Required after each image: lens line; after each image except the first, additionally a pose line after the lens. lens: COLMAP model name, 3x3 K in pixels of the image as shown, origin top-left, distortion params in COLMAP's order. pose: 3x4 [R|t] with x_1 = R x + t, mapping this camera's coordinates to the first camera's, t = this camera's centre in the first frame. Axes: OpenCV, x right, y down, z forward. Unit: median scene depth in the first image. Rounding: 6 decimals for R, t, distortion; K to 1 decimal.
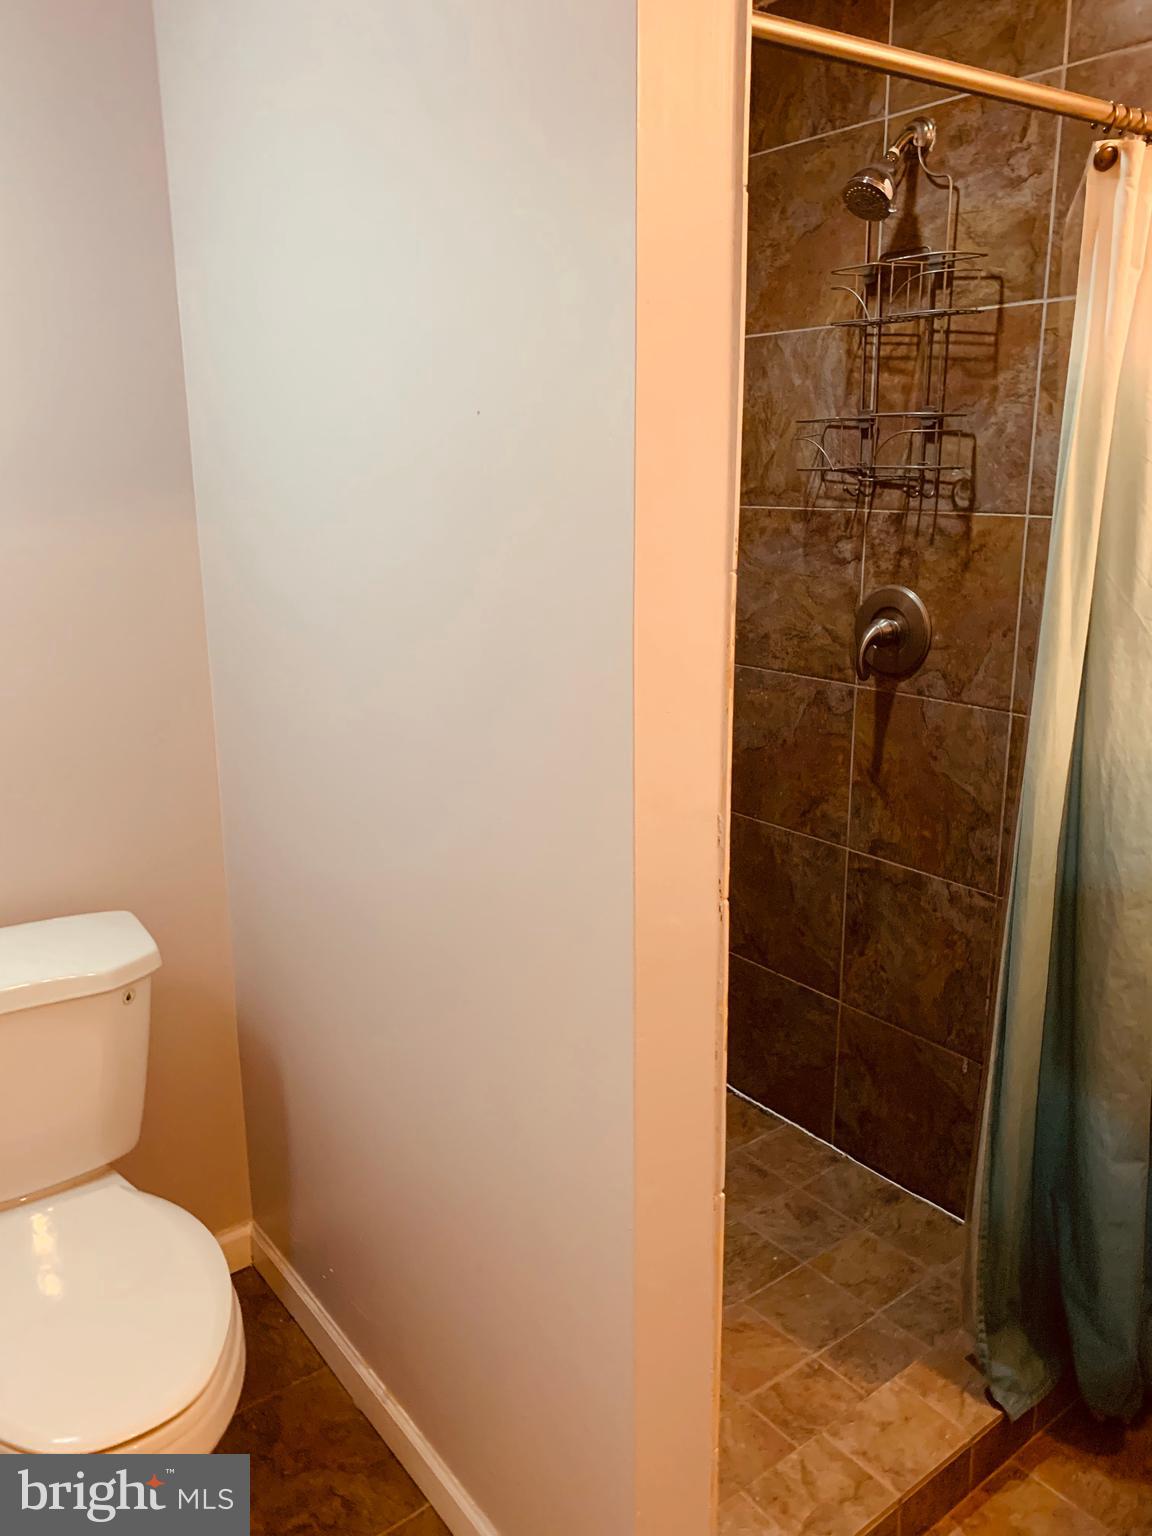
lens RADIAL K [[1193.2, 0, 542.3], [0, 1193.2, 759.1], [0, 0, 1]] dist [0.062262, -0.058329]
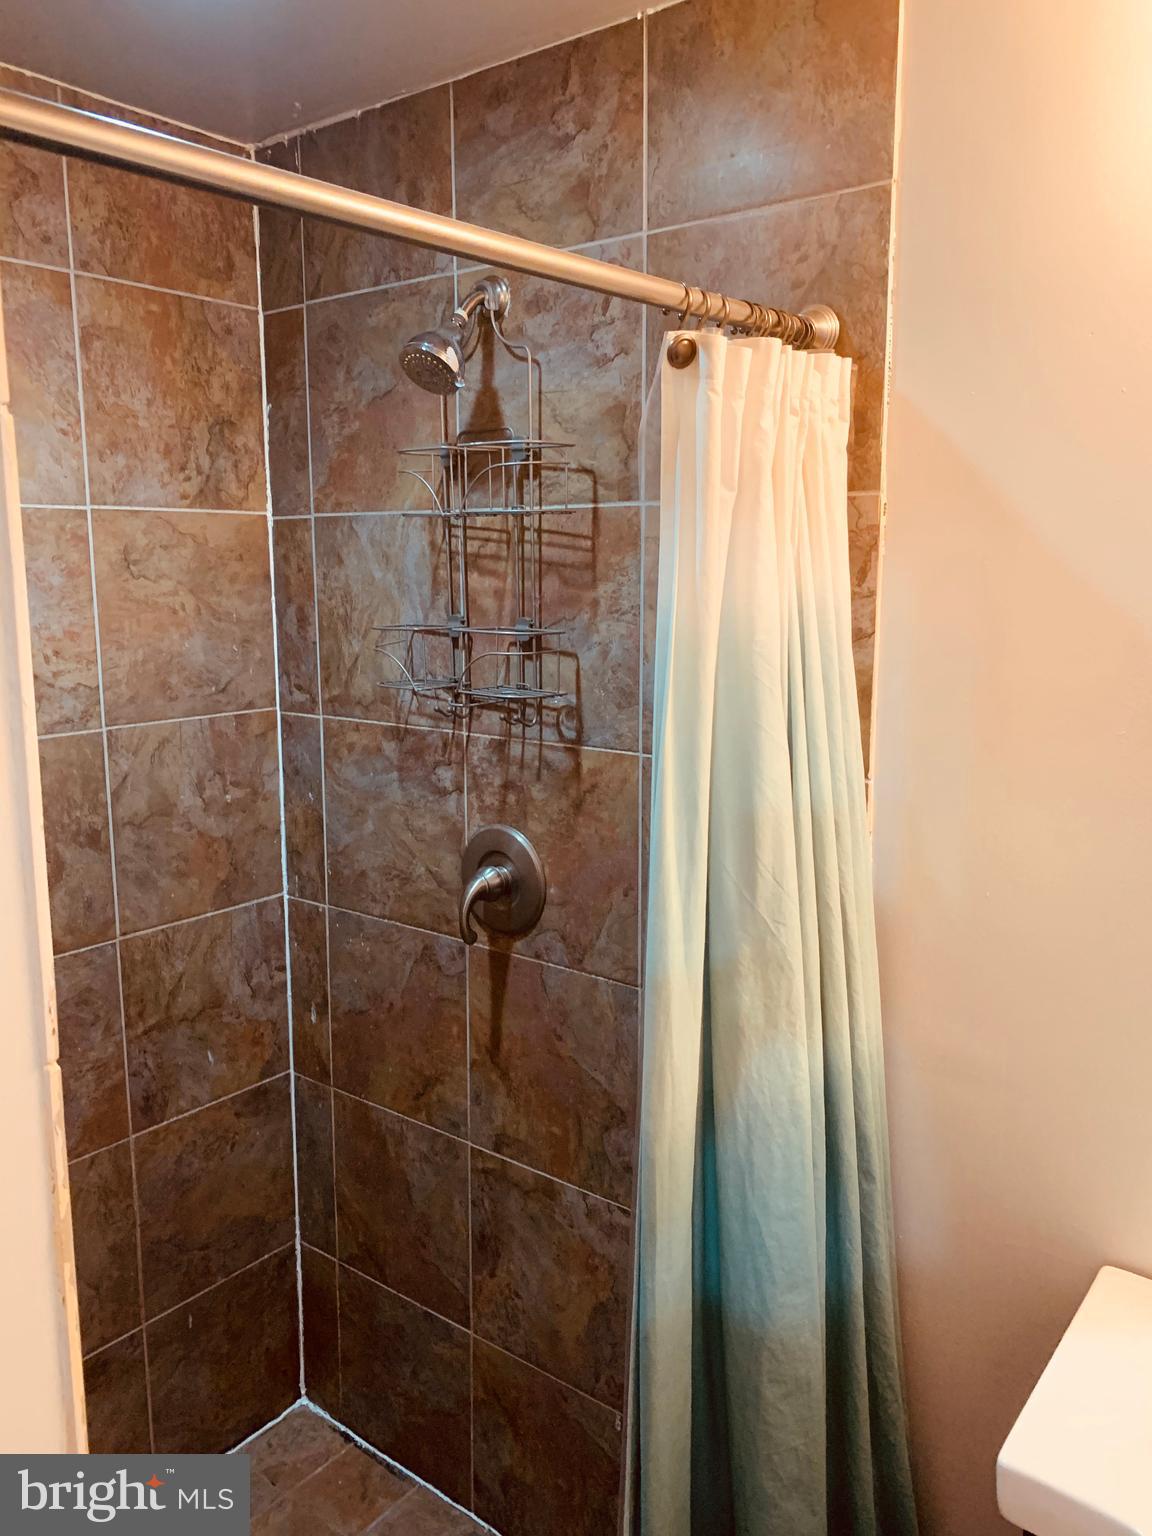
lens RADIAL K [[1193.2, 0, 572.5], [0, 1193.2, 772.4], [0, 0, 1]] dist [0.062262, -0.058329]
pose [[0.962683, -0.032513, 0.268672, 0.125796], [0.053889, 0.995906, -0.072574, -0.121834], [-0.265213, 0.084344, 0.960494, 0.209792]]
